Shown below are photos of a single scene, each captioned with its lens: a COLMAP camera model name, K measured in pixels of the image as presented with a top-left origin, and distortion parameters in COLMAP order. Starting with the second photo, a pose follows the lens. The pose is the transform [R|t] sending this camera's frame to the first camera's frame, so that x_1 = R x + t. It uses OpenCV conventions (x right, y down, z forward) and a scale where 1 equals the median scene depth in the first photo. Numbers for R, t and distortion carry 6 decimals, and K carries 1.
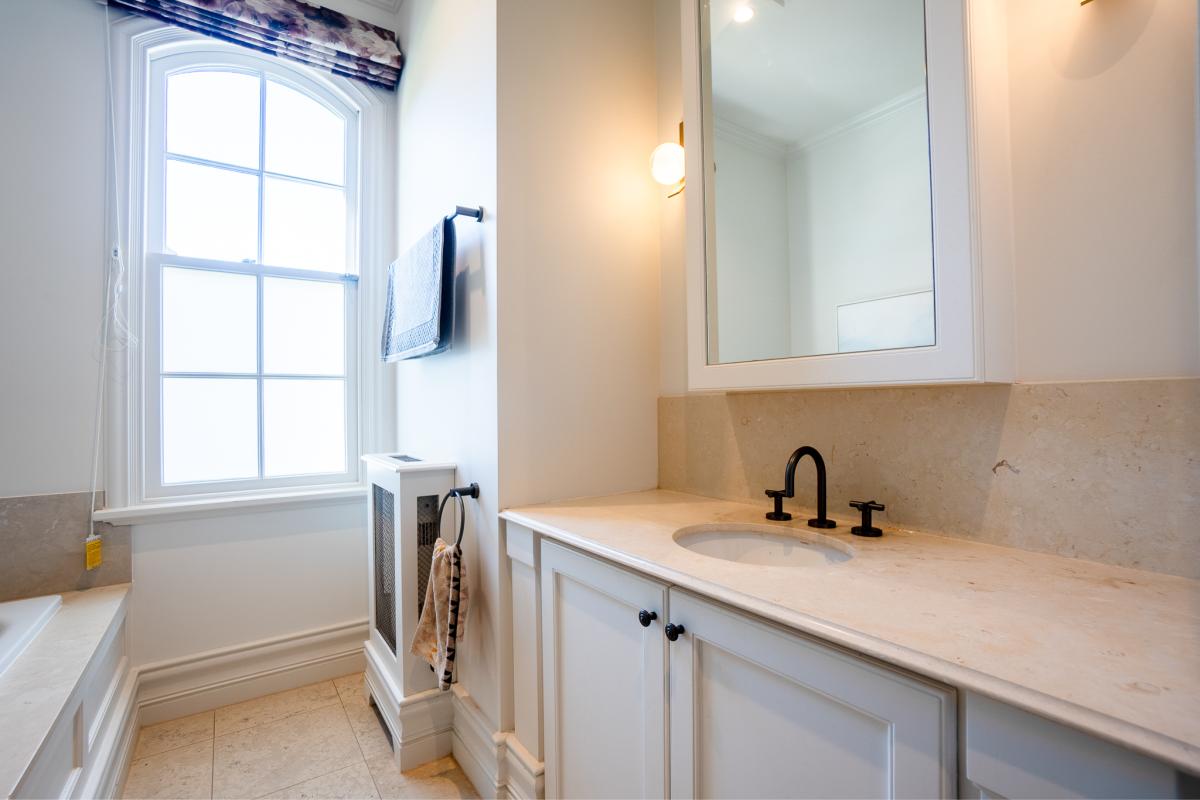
lens RADIAL K [[516.9, 0, 596.3], [0, 516.9, 407.7], [0, 0, 1]] dist [-0.033706, 0.002469]
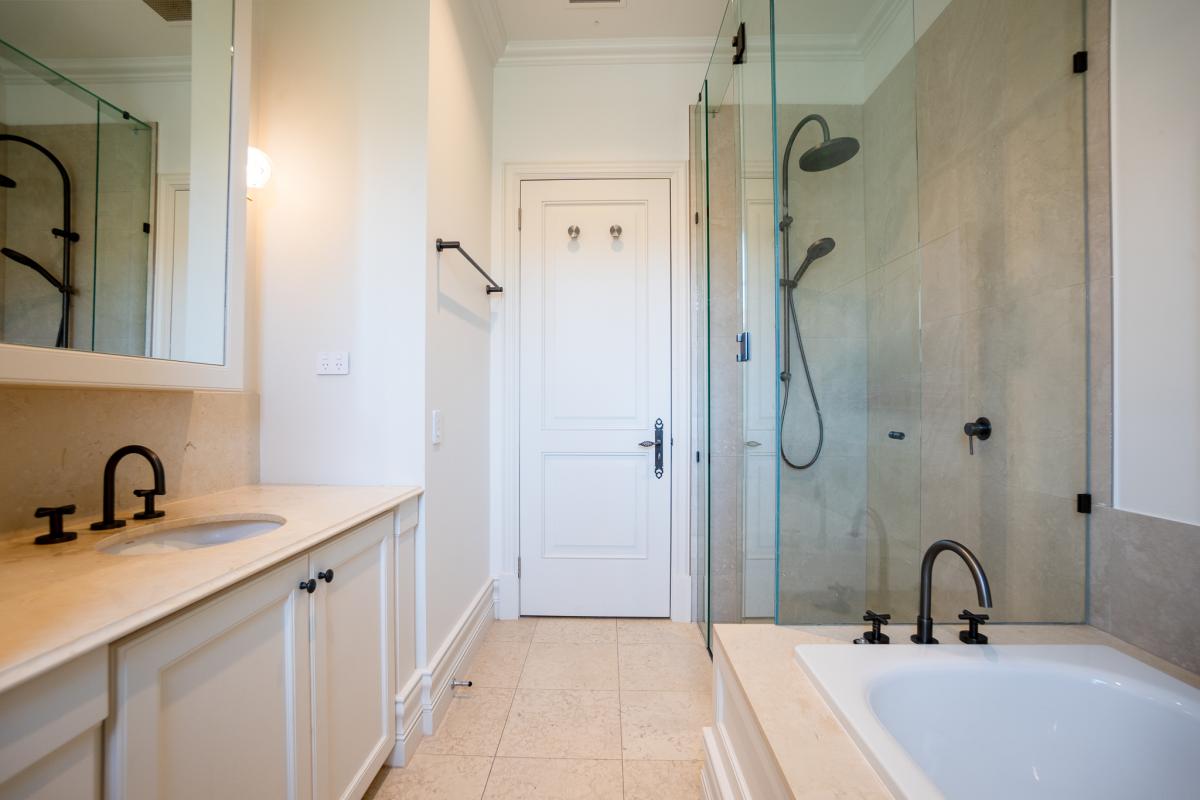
lens RADIAL K [[516.9, 0, 596.8], [0, 516.9, 399.0], [0, 0, 1]] dist [-0.033706, 0.002469]
pose [[-0.803582, 0.013950, 0.595030, -0.595592], [0.004374, 0.999837, -0.017533, 0.003541], [-0.595178, -0.011486, -0.803512, 0.818021]]
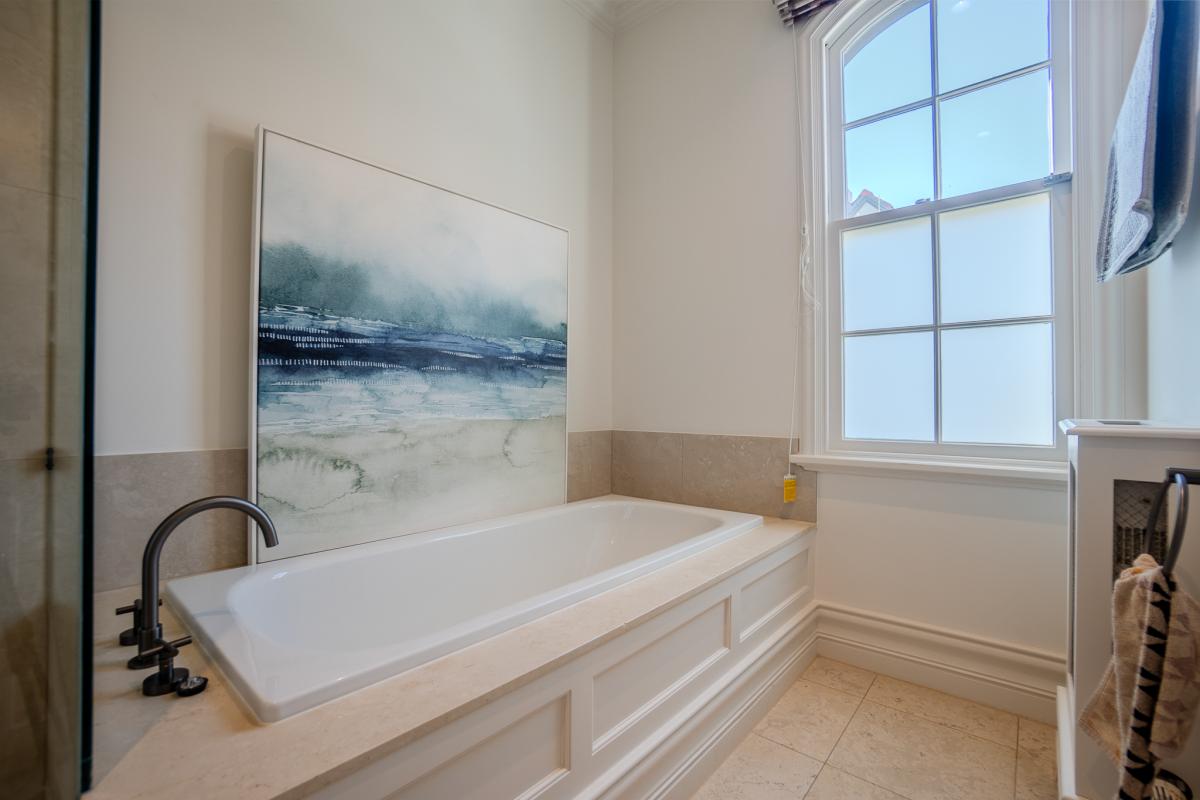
lens RADIAL K [[516.9, 0, 601.1], [0, 516.9, 405.9], [0, 0, 1]] dist [-0.033706, 0.002469]
pose [[0.244421, 0.011881, -0.969596, 0.066049], [-0.003171, 0.999929, 0.011453, 0.078791], [0.969664, 0.000276, 0.244441, 0.264259]]
